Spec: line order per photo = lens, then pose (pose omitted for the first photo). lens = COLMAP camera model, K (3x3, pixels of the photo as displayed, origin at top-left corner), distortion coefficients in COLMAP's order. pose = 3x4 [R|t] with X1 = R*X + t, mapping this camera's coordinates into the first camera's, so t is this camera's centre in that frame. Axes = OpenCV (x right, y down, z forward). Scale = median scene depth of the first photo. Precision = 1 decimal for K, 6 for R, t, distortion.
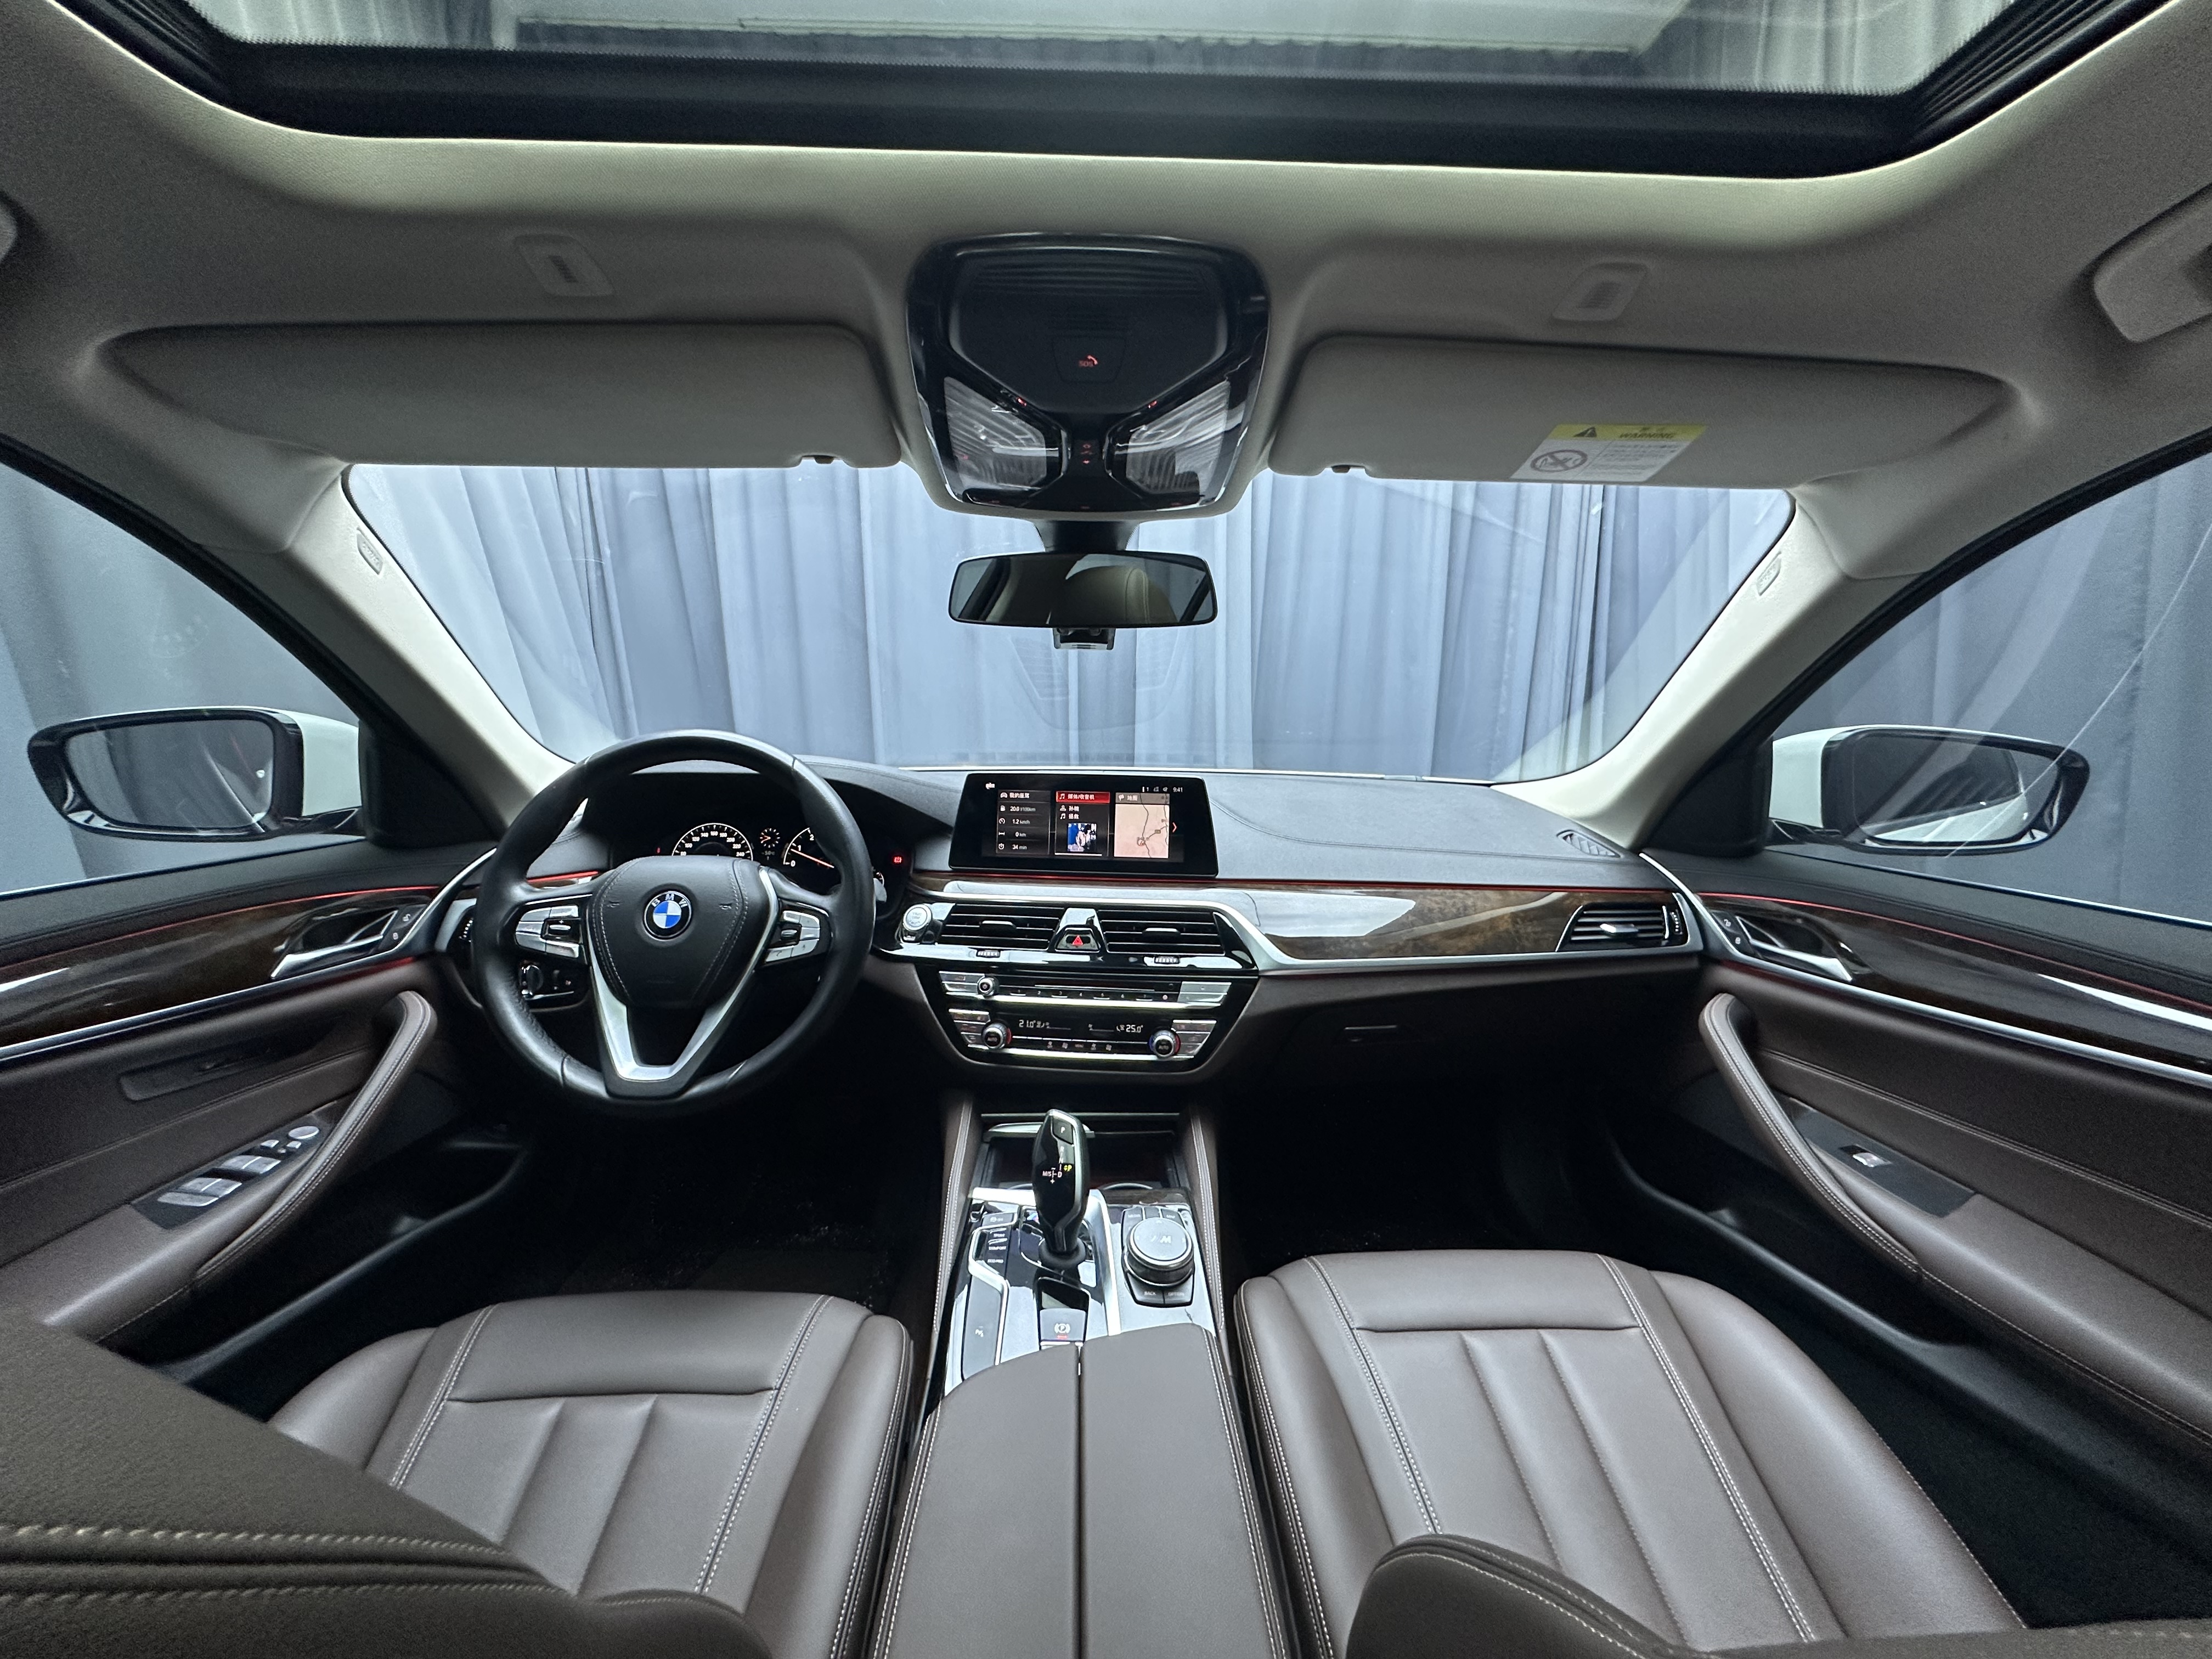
lens RADIAL K [[885.3, 0, 1106.0], [0, 885.3, 829.5], [0, 0, 1]] dist [-0.000763, -0.000094]
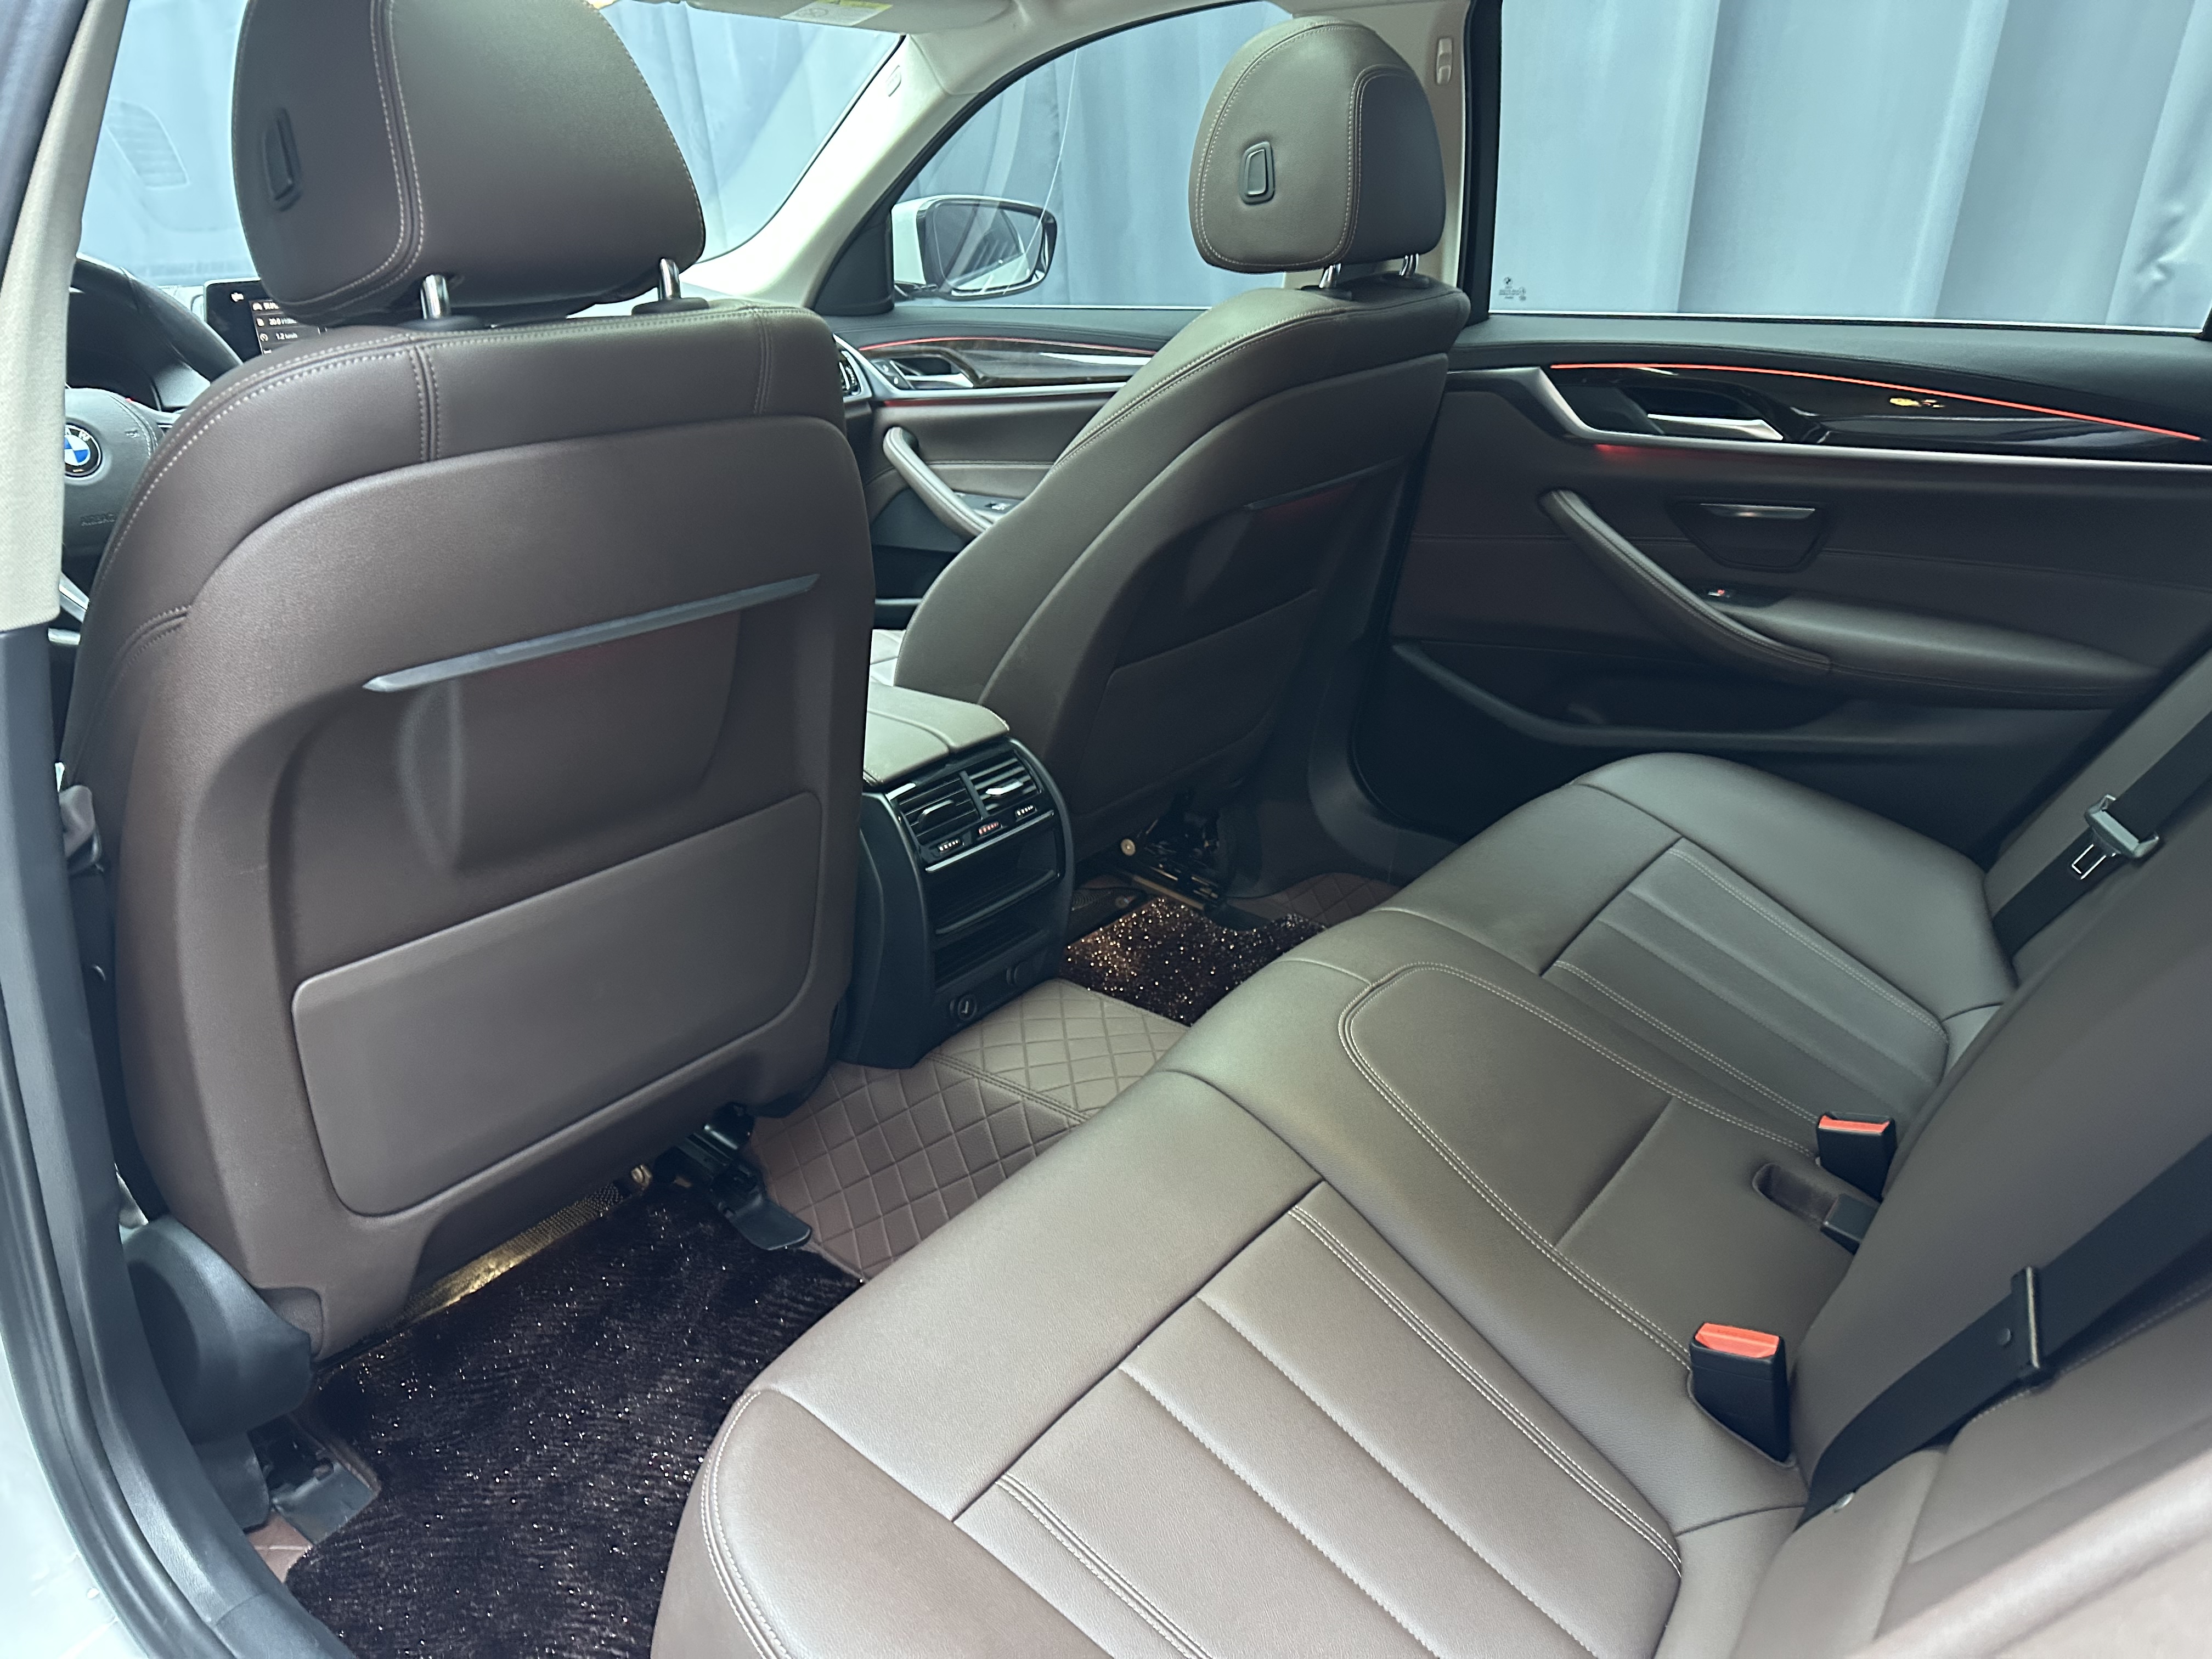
lens RADIAL K [[1569.0, 0, 1106.0], [0, 1569.0, 829.5], [0, 0, 1]] dist [0.133313, -0.202651]
pose [[0.629517, -0.311291, 0.711903, -0.958898], [0.133927, 0.945995, 0.295224, 0.104746], [-0.765357, -0.090505, 0.637211, -0.779292]]
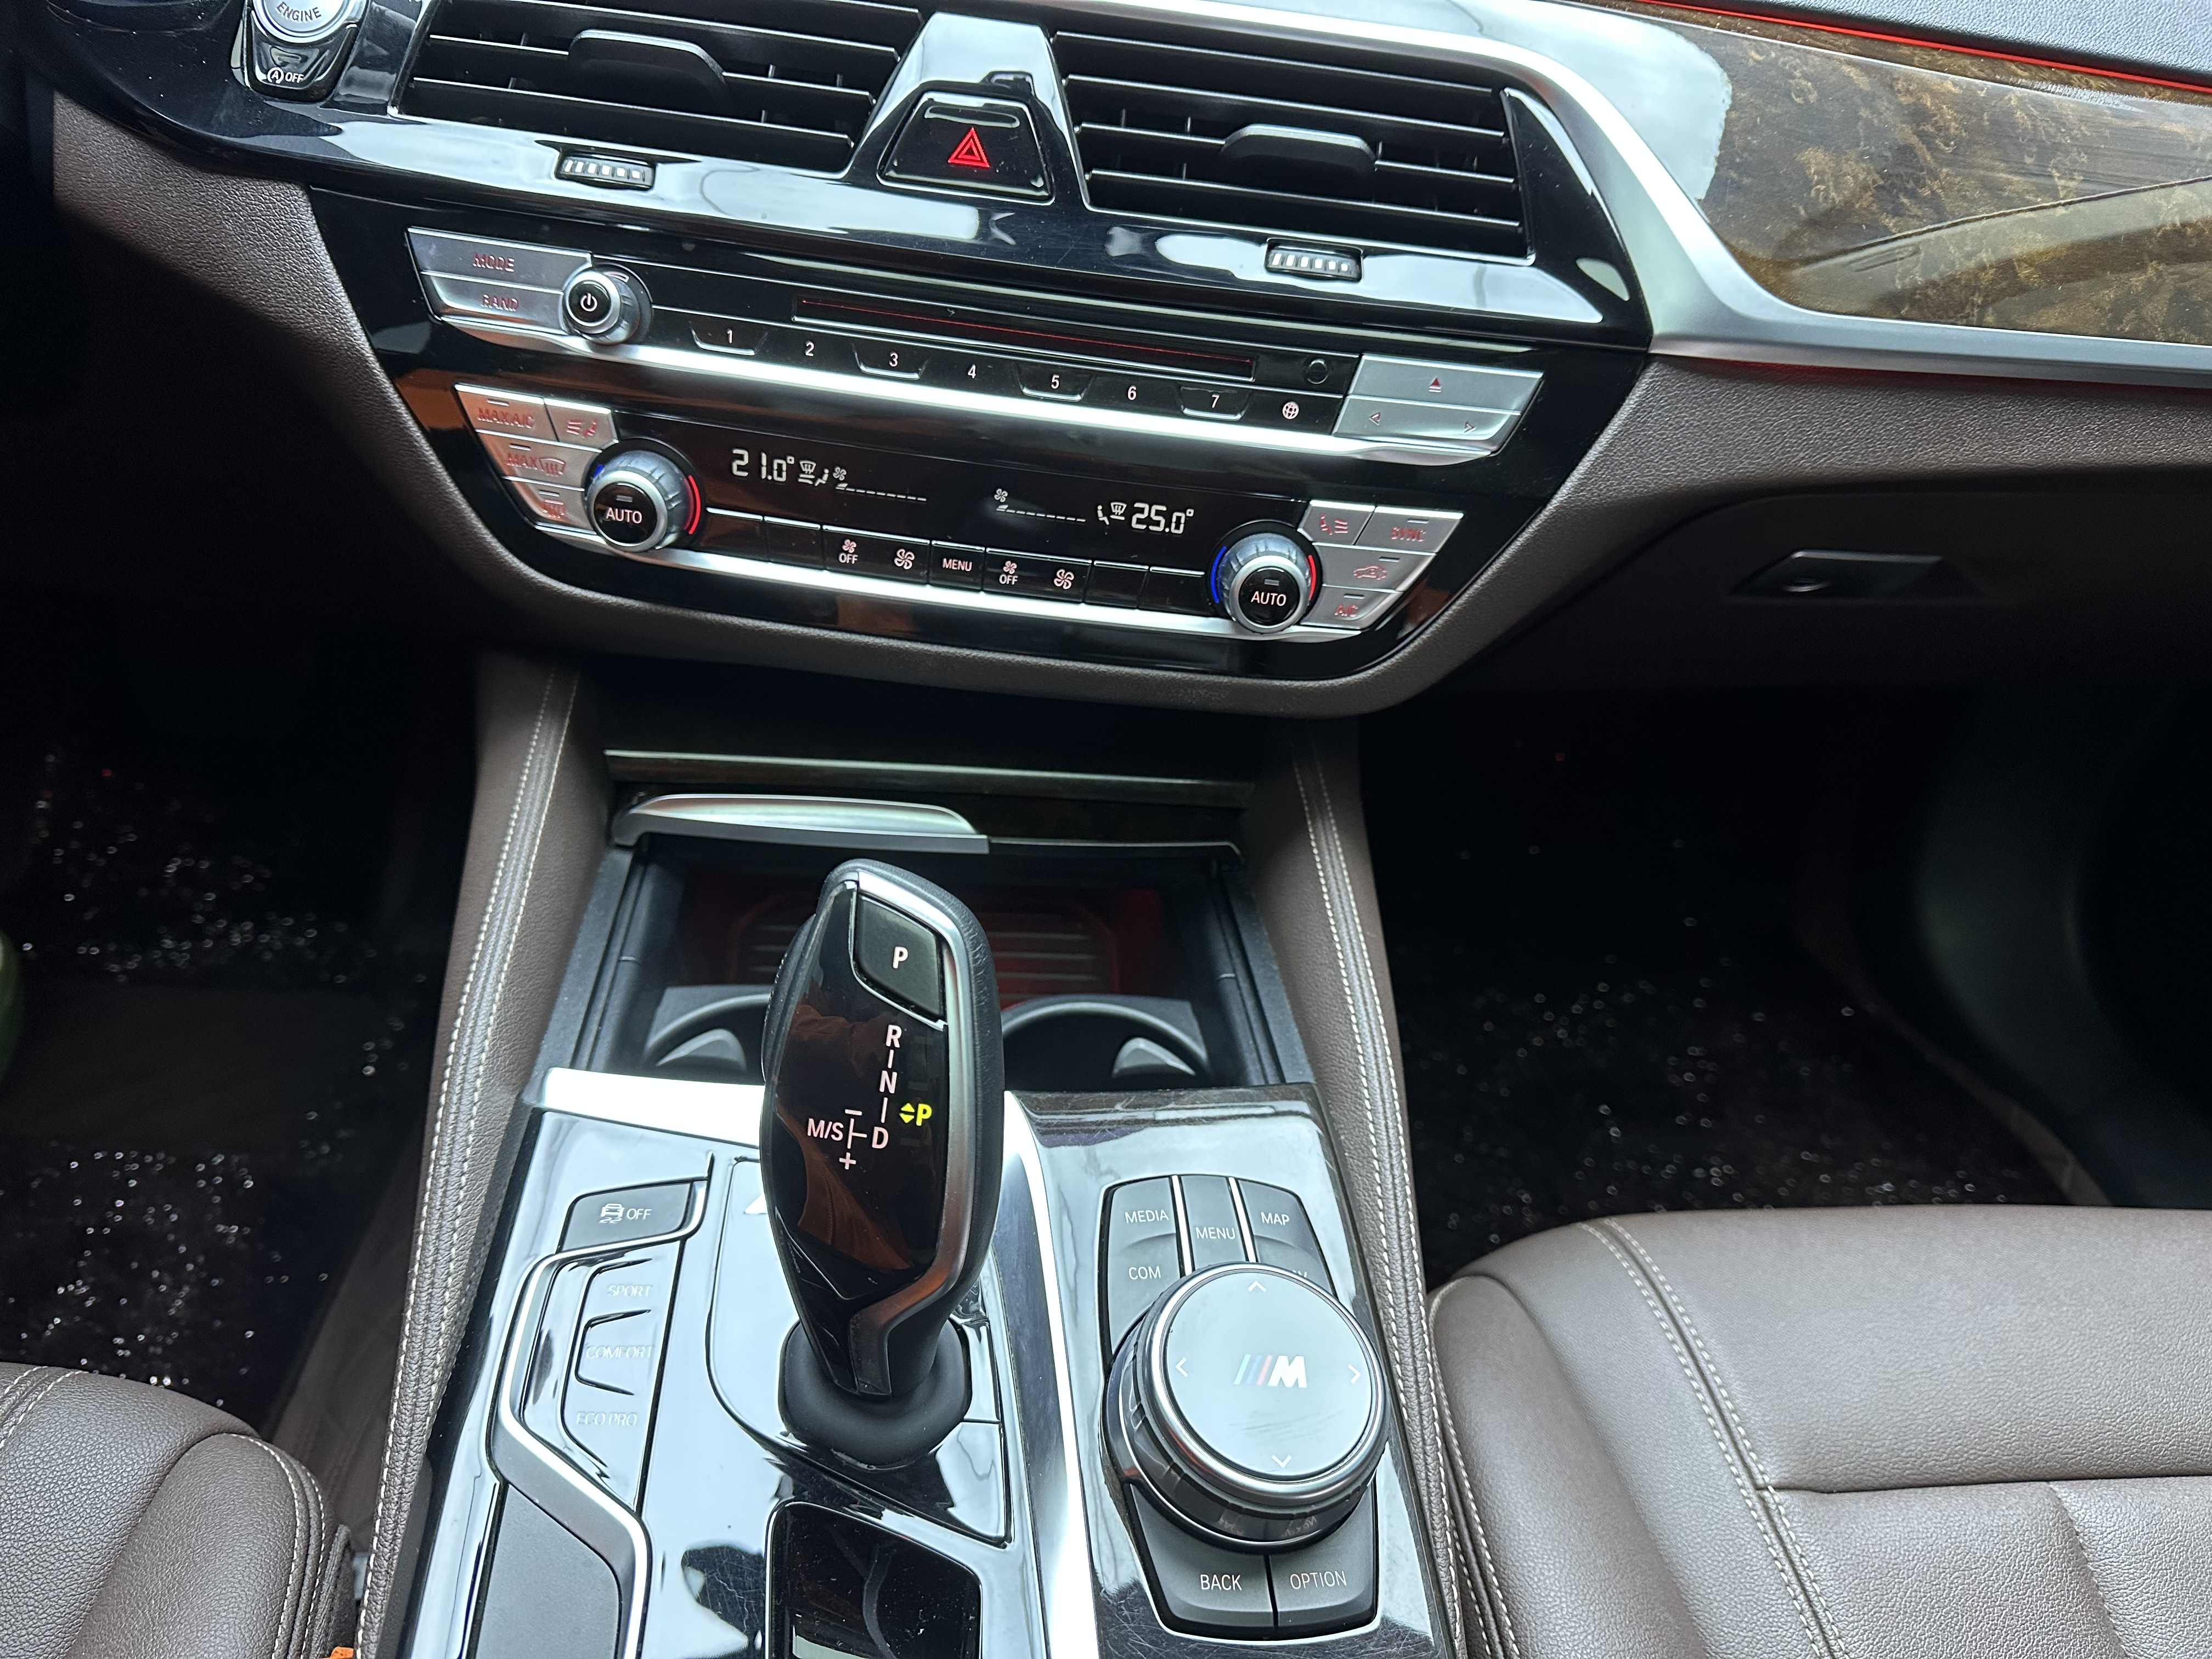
lens RADIAL K [[1569.0, 0, 1106.0], [0, 1569.0, 829.5], [0, 0, 1]] dist [0.133313, -0.202651]
pose [[0.991457, 0.055031, 0.118253, -0.036685], [-0.100363, 0.900928, 0.422204, 0.104185], [-0.083303, -0.430466, 0.898755, 0.506131]]
